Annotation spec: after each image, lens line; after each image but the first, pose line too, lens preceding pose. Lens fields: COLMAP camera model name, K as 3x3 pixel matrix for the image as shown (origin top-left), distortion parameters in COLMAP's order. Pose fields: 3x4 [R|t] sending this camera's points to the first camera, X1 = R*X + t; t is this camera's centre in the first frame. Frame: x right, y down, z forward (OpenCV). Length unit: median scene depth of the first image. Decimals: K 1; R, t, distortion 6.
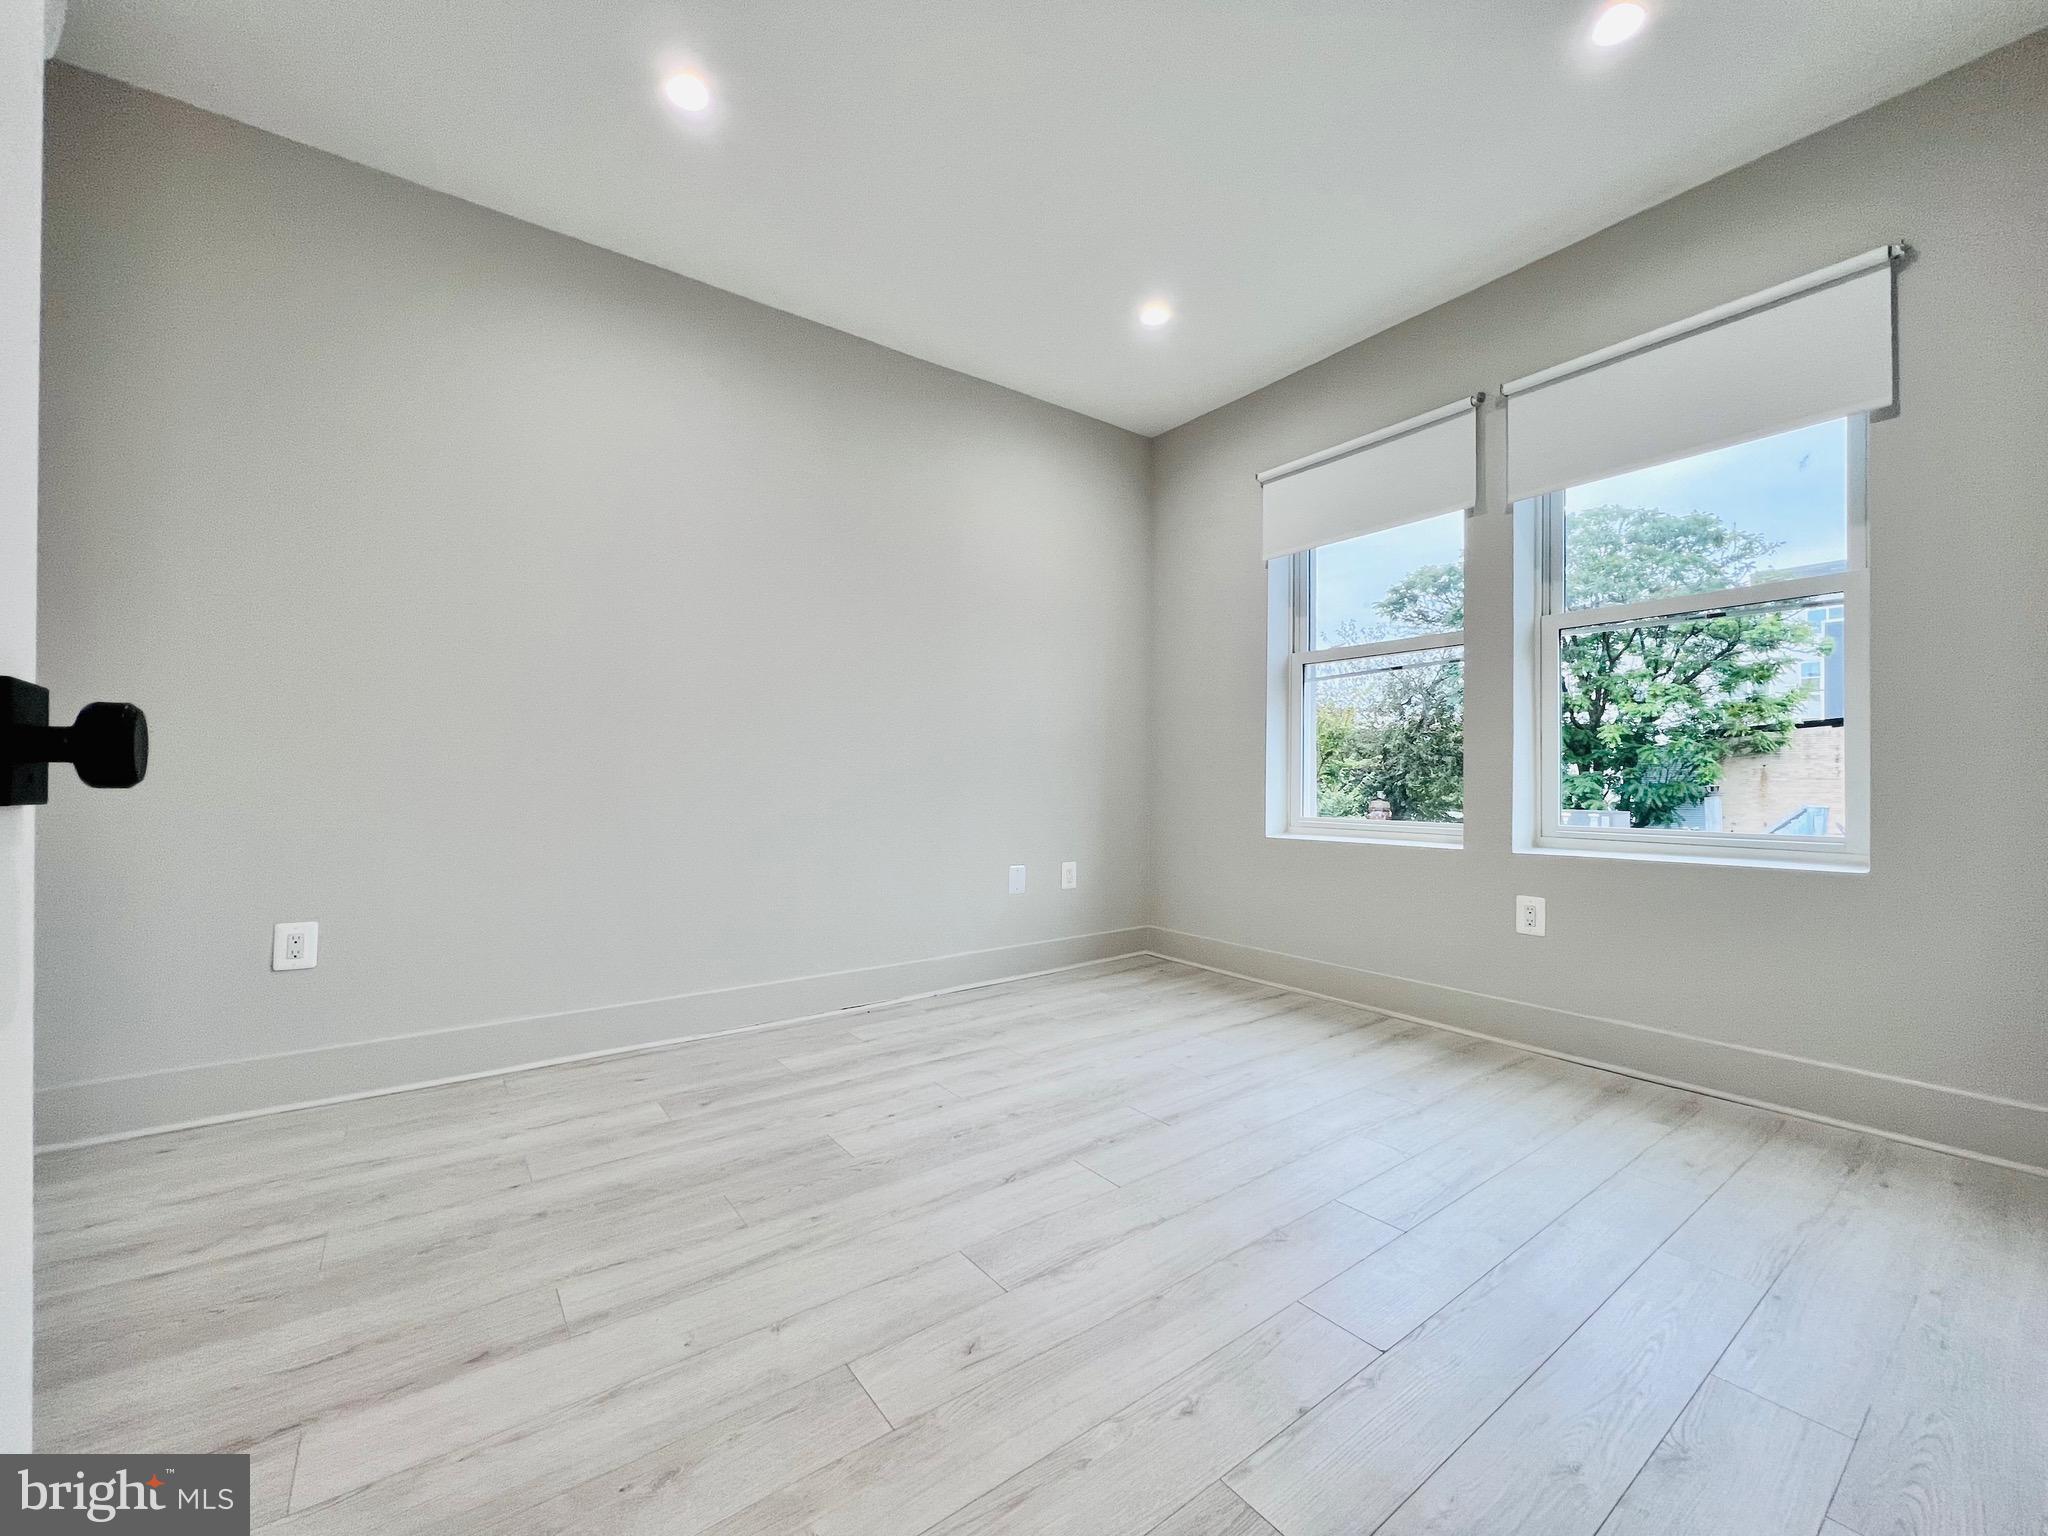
lens RADIAL K [[825.4, 0, 1024.0], [0, 825.4, 768.0], [0, 0, 1]] dist [-0.000689, -0.000002]
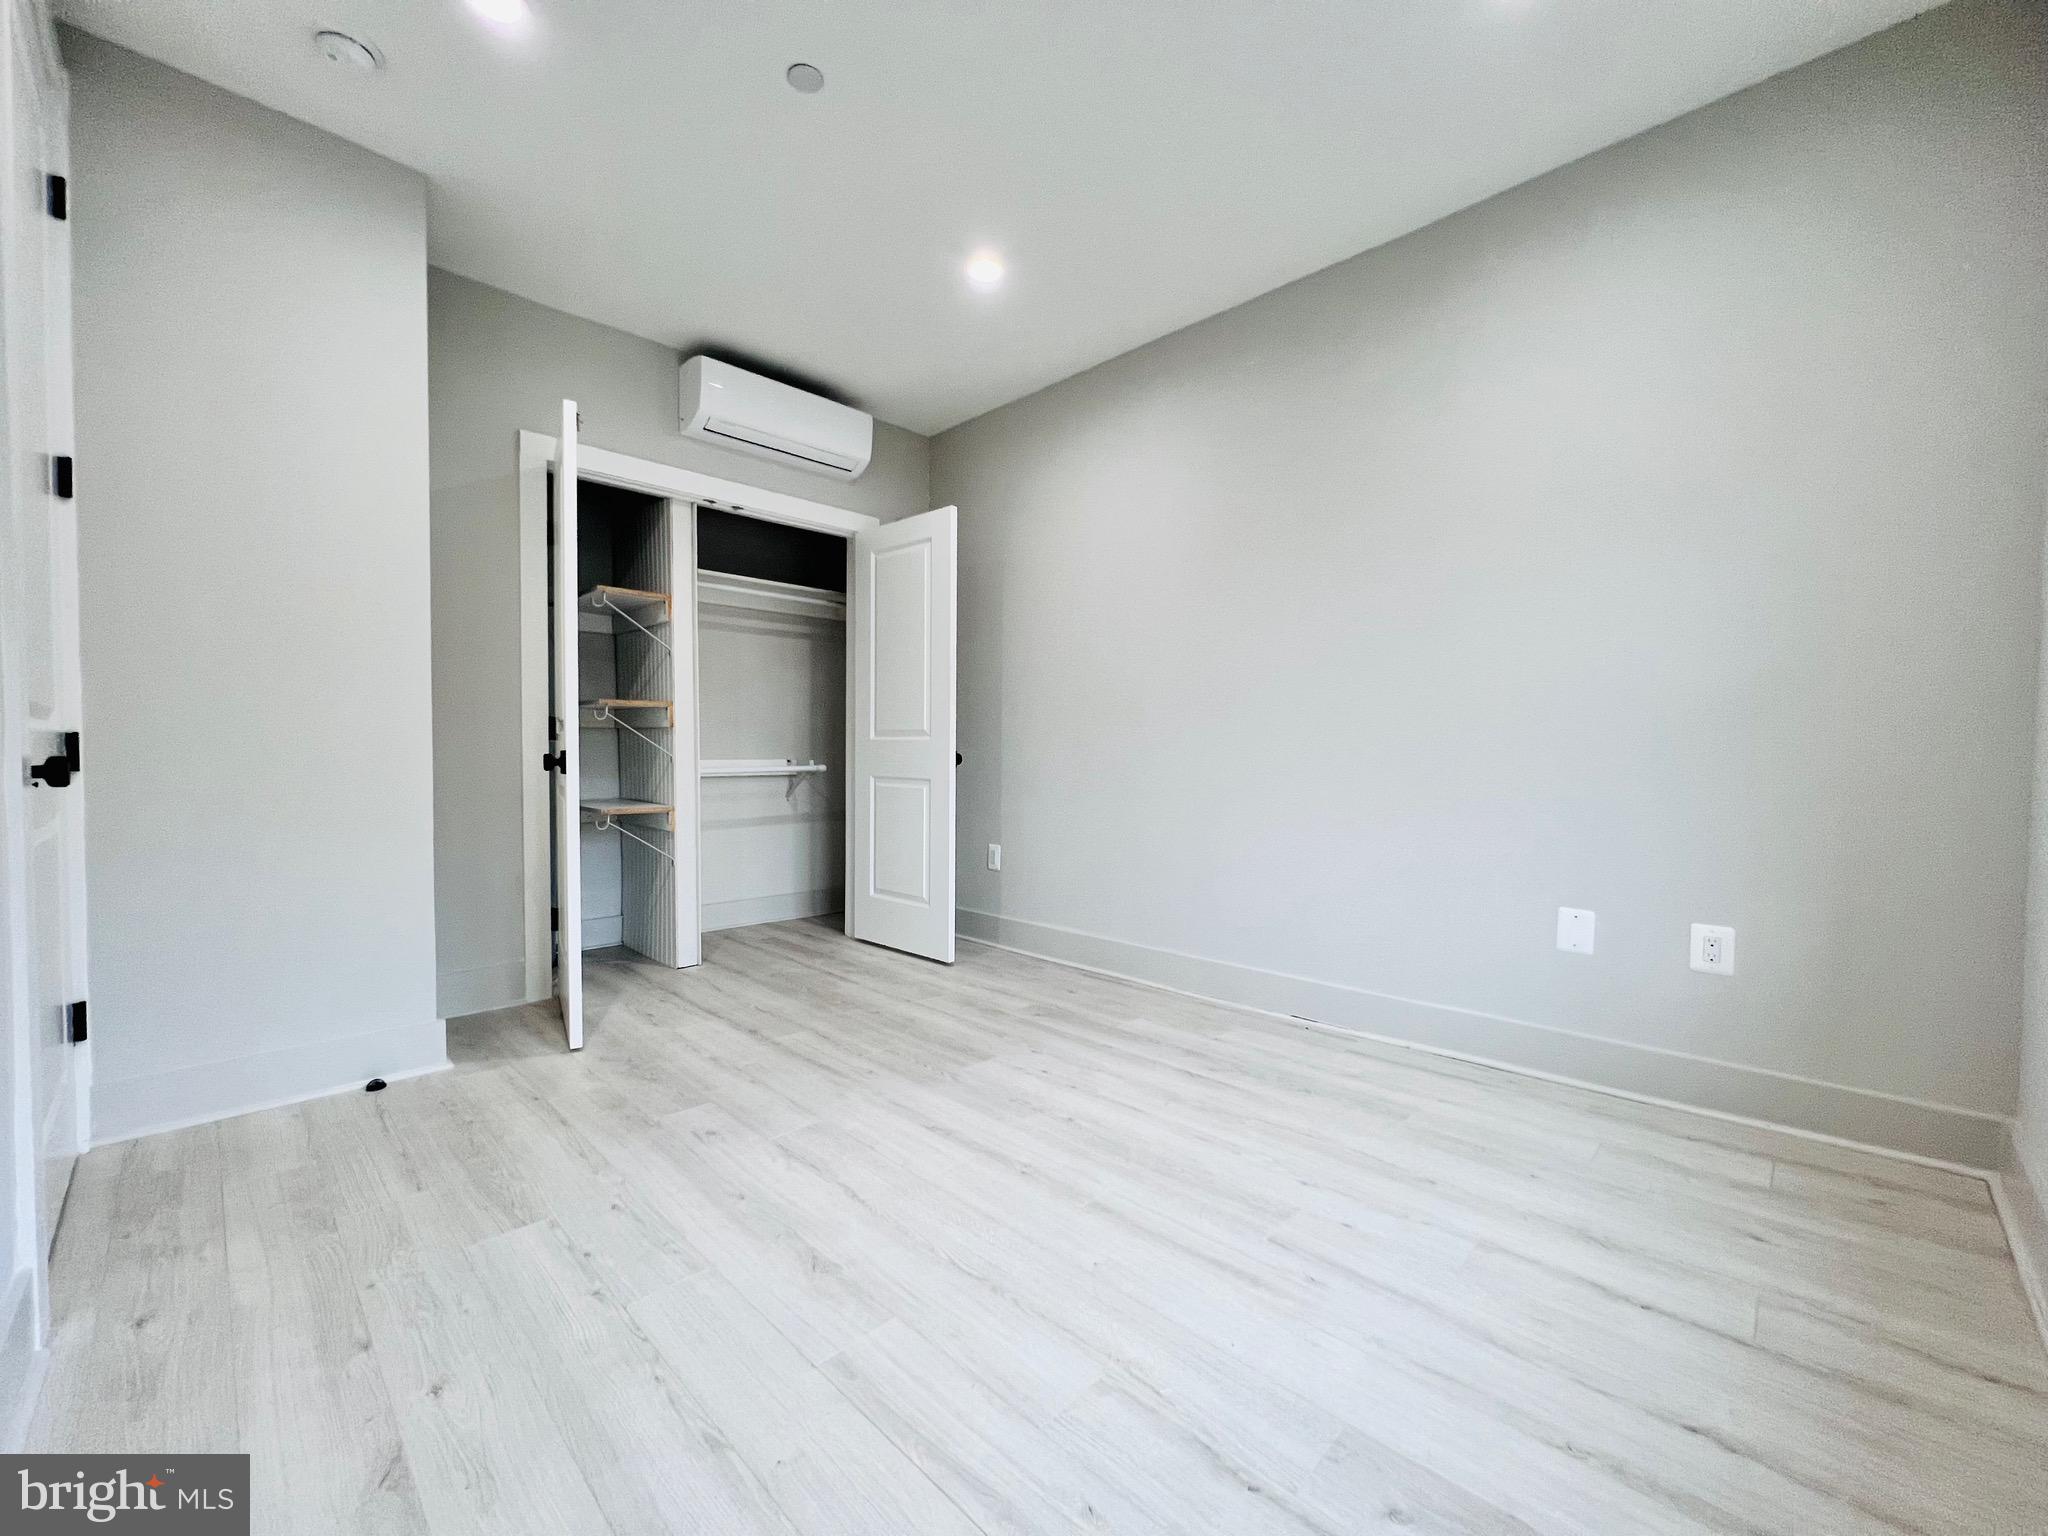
lens RADIAL K [[820.2, 0, 1024.0], [0, 820.2, 768.0], [0, 0, 1]] dist [0.000751, 0.000079]
pose [[0.150306, 0.015689, -0.988515, 0.819993], [0.012767, 0.999760, 0.017809, -0.012226], [0.988557, -0.015297, 0.150070, 0.709659]]
